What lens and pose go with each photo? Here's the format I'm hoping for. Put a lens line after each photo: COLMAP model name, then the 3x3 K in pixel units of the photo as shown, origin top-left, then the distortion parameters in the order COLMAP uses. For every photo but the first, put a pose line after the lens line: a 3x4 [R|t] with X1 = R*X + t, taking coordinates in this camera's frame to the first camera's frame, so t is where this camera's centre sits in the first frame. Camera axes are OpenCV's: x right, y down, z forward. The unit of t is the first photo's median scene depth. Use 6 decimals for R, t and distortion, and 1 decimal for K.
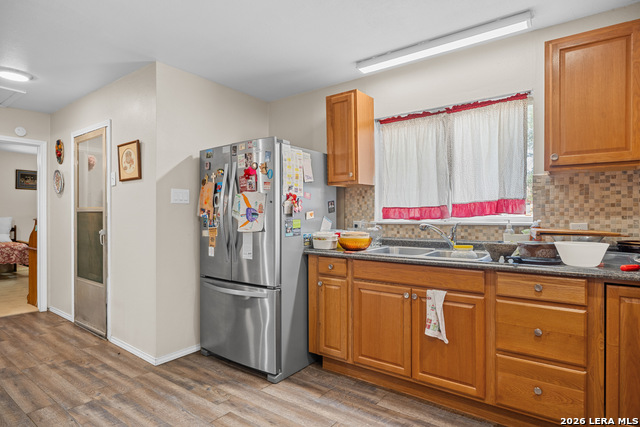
lens RADIAL K [[343.1, 0, 306.2], [0, 343.1, 214.8], [0, 0, 1]] dist [0.005720, 0.002670]
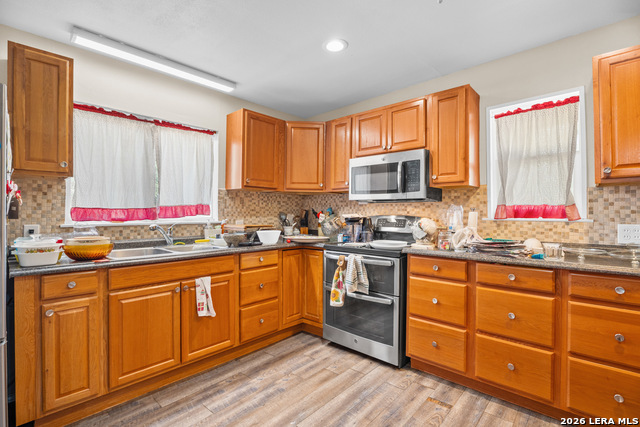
lens RADIAL K [[305.3, 0, 315.8], [0, 305.3, 213.9], [0, 0, 1]] dist [-0.010877, 0.001023]
pose [[0.116081, 0.006886, 0.993216, -0.548739], [0.007260, 0.999943, -0.007781, 0.005067], [-0.993213, 0.008114, 0.116024, 0.405554]]
